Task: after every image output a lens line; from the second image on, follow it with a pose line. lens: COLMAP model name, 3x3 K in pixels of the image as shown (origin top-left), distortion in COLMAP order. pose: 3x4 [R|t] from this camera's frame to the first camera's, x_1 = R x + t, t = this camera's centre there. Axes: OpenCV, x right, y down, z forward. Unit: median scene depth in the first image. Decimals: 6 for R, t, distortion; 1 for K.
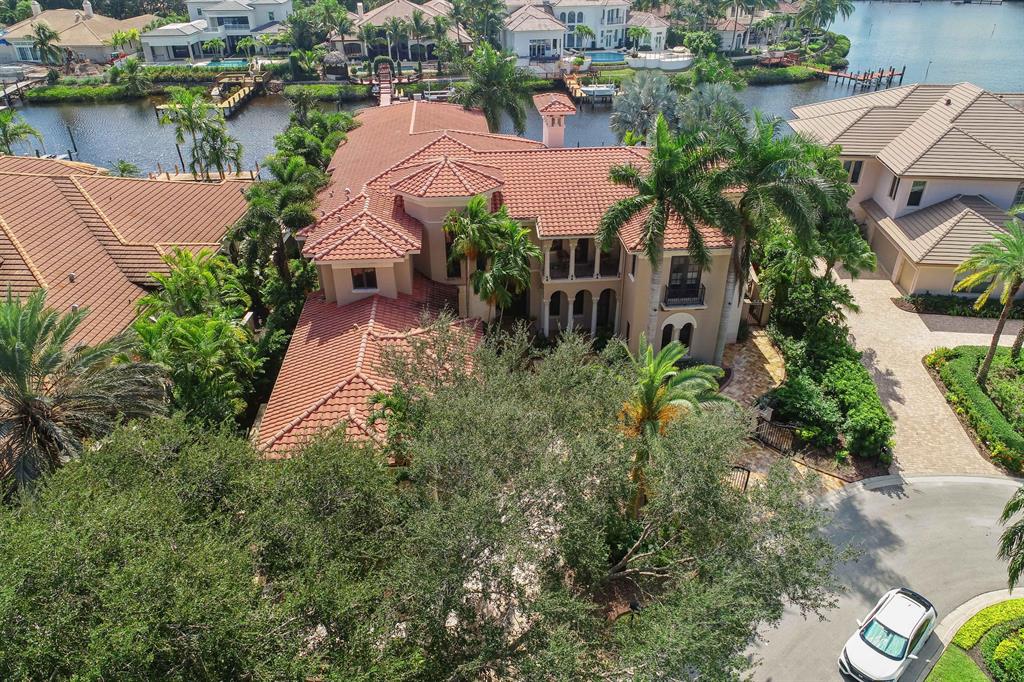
lens RADIAL K [[722.4, 0, 512.0], [0, 722.4, 341.0], [0, 0, 1]] dist [0.000476, 0.004647]
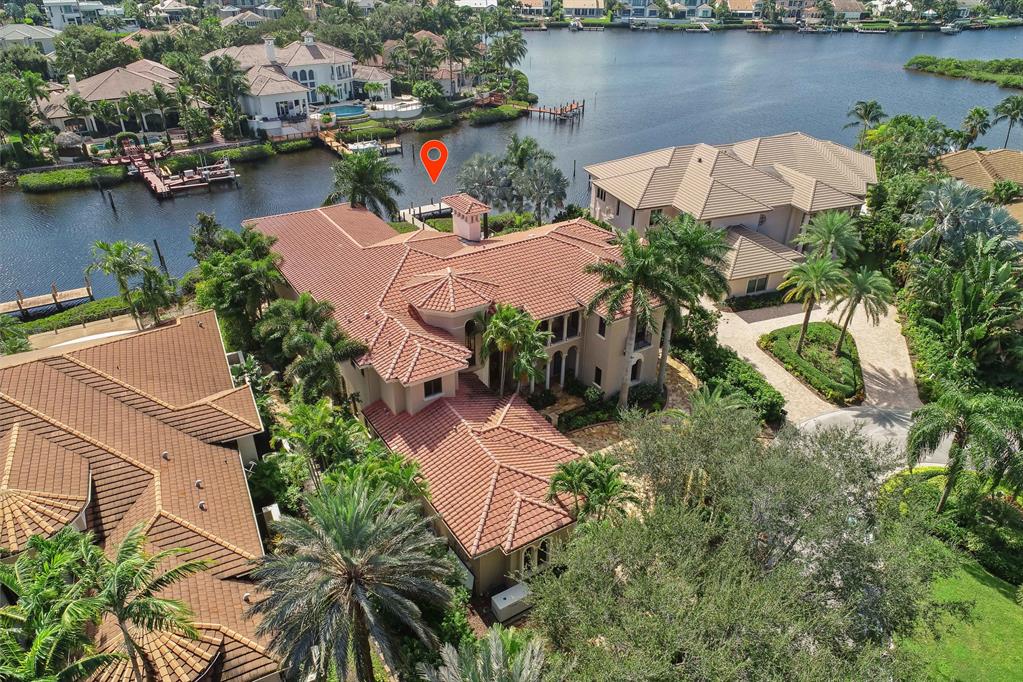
lens RADIAL K [[700.3, 0, 511.5], [0, 700.3, 341.0], [0, 0, 1]] dist [0.005995, 0.002017]
pose [[0.881926, -0.221328, 0.416197, -0.448095], [0.220084, 0.974112, 0.051660, -0.155329], [-0.416856, 0.046038, 0.907806, -0.107323]]
